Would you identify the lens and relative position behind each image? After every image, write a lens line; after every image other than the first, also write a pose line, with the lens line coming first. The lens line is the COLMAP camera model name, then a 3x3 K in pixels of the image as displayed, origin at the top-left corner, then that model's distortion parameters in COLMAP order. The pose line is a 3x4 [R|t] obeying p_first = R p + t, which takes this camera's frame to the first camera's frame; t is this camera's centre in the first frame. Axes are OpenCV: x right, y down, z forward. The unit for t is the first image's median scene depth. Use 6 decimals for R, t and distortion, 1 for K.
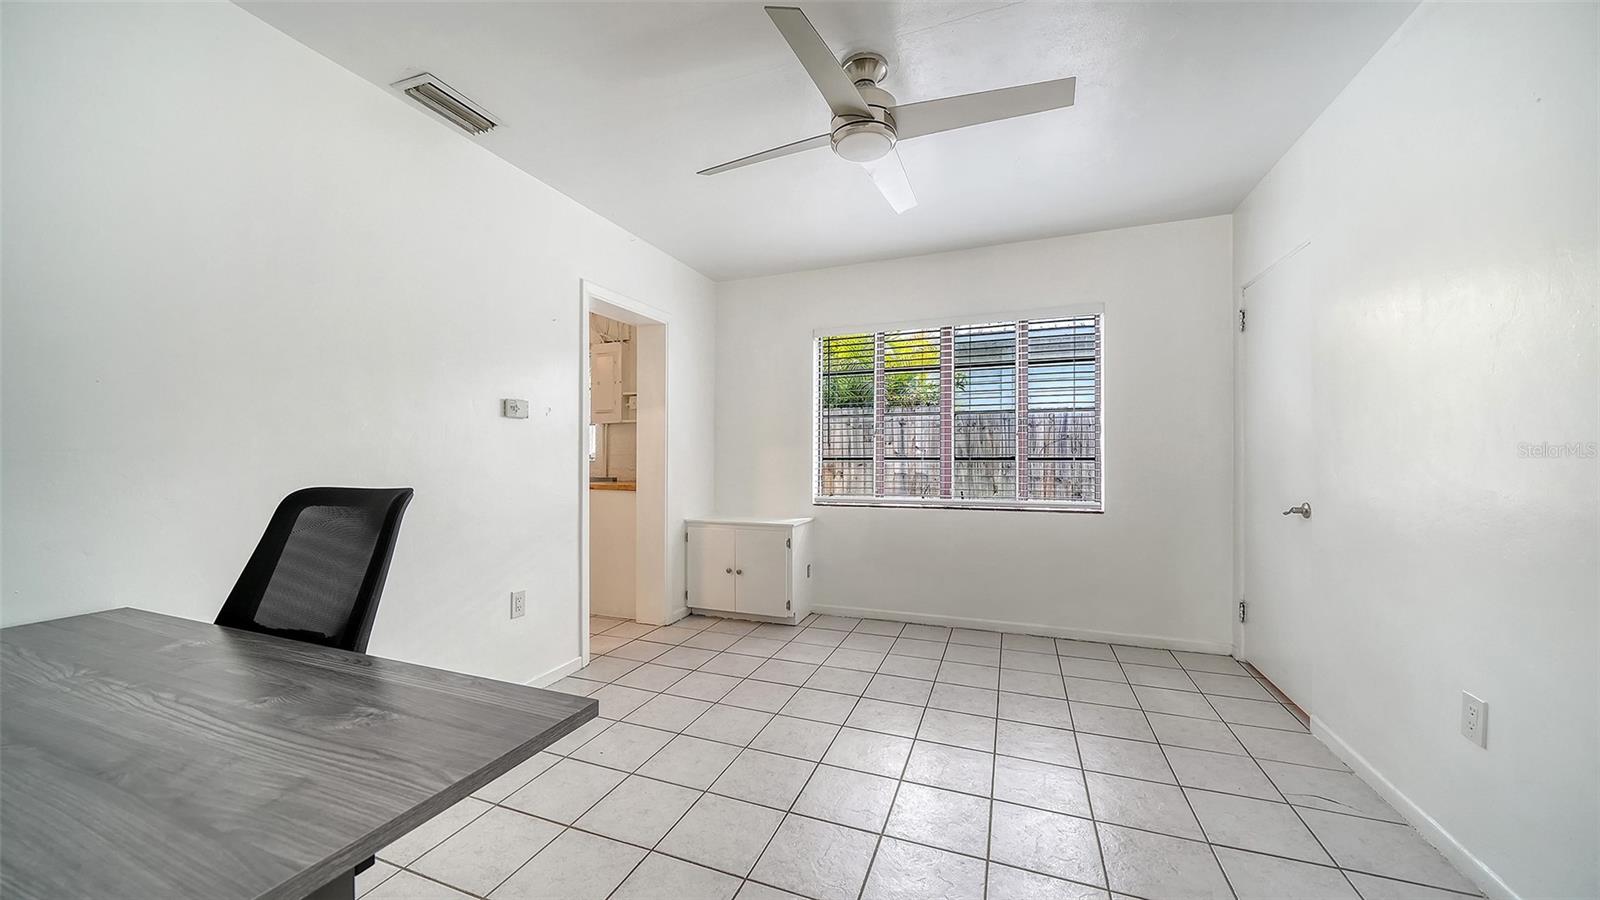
lens RADIAL K [[567.4, 0, 800.0], [0, 567.4, 450.0], [0, 0, 1]] dist [0.001112, -0.000092]
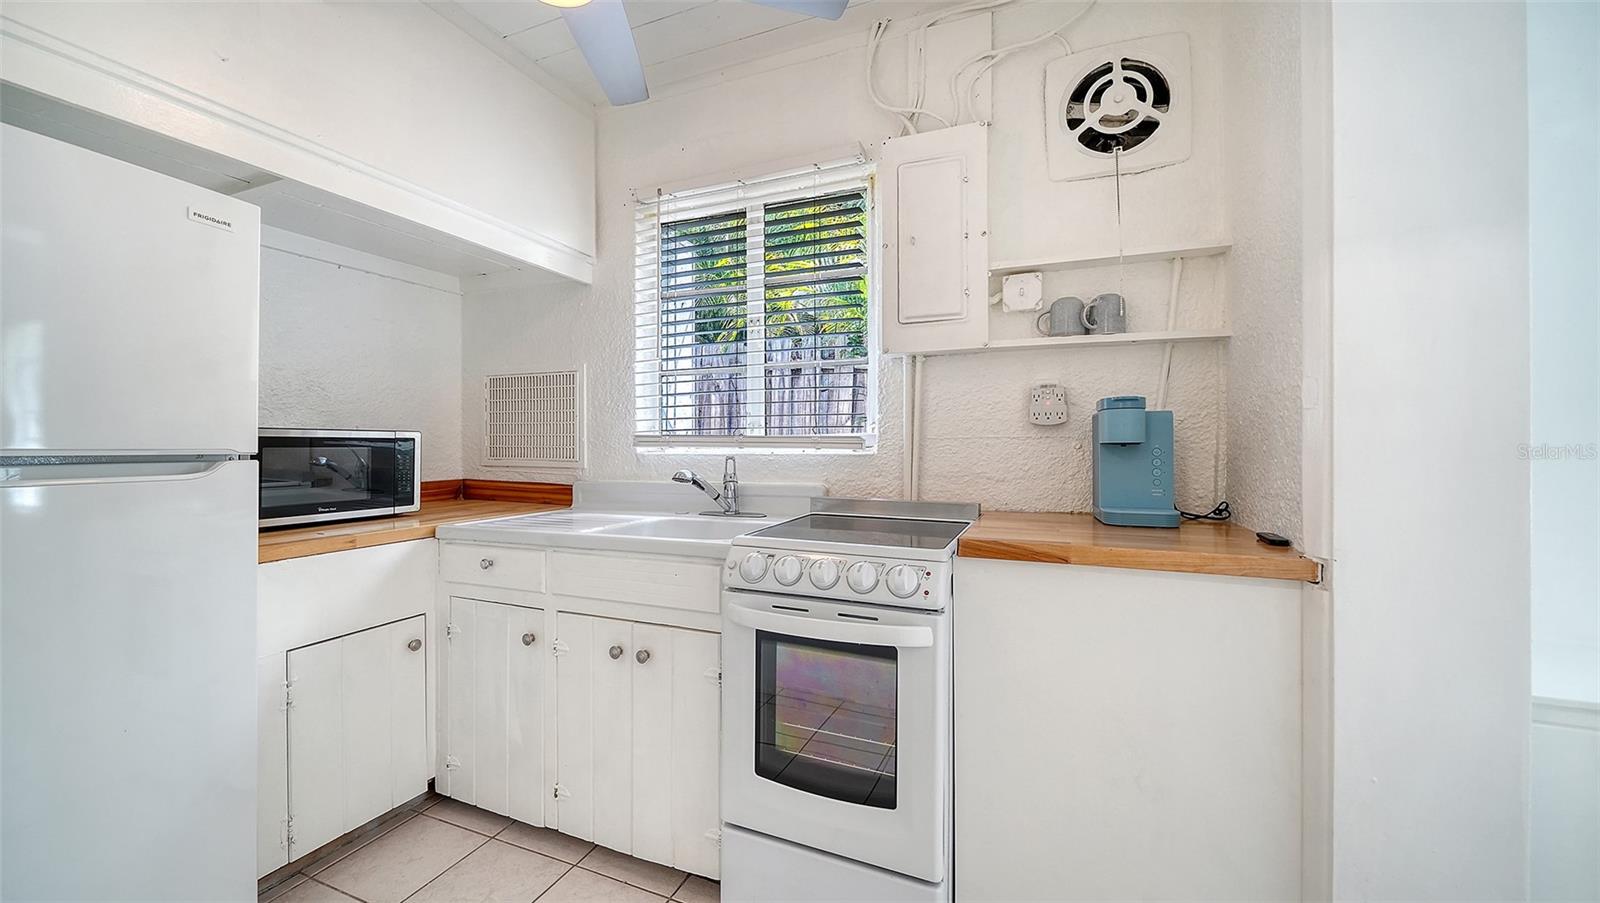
lens RADIAL K [[607.2, 0, 800.0], [0, 607.2, 451.5], [0, 0, 1]] dist [0.000109, 0.000008]
pose [[0.999248, 0.001803, -0.038725, -0.415595], [-0.000804, 0.999667, 0.025793, 0.008259], [0.038758, -0.025742, 0.998917, 0.603227]]
